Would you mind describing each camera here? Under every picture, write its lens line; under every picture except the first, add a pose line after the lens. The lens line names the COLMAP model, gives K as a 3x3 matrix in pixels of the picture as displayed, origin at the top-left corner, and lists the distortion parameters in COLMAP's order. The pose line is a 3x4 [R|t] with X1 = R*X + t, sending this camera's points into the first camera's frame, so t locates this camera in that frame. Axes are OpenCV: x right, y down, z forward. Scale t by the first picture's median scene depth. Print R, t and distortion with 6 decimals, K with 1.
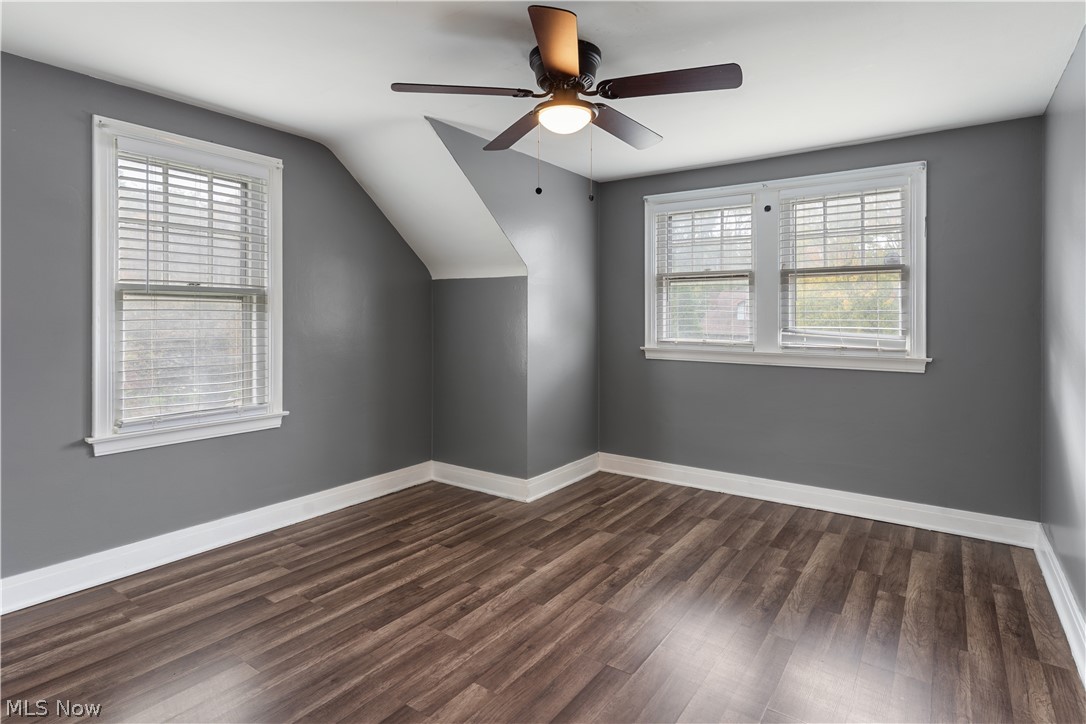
lens RADIAL K [[574.4, 0, 545.6], [0, 574.4, 319.9], [0, 0, 1]] dist [-0.004707, -0.001263]
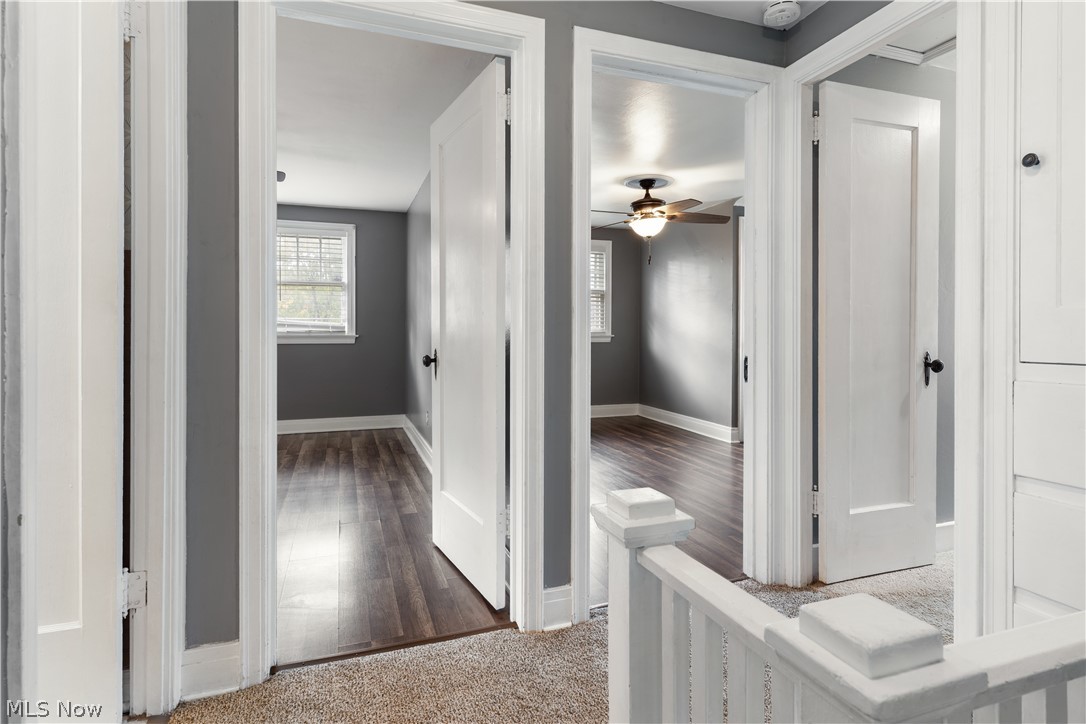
lens RADIAL K [[564.1, 0, 542.3], [0, 564.1, 328.6], [0, 0, 1]] dist [0.001558, 0.000044]
pose [[0.579351, -0.002252, 0.815075, -0.437938], [-0.001244, 0.999993, 0.003647, 0.039029], [-0.815077, -0.003127, 0.579344, -0.502134]]
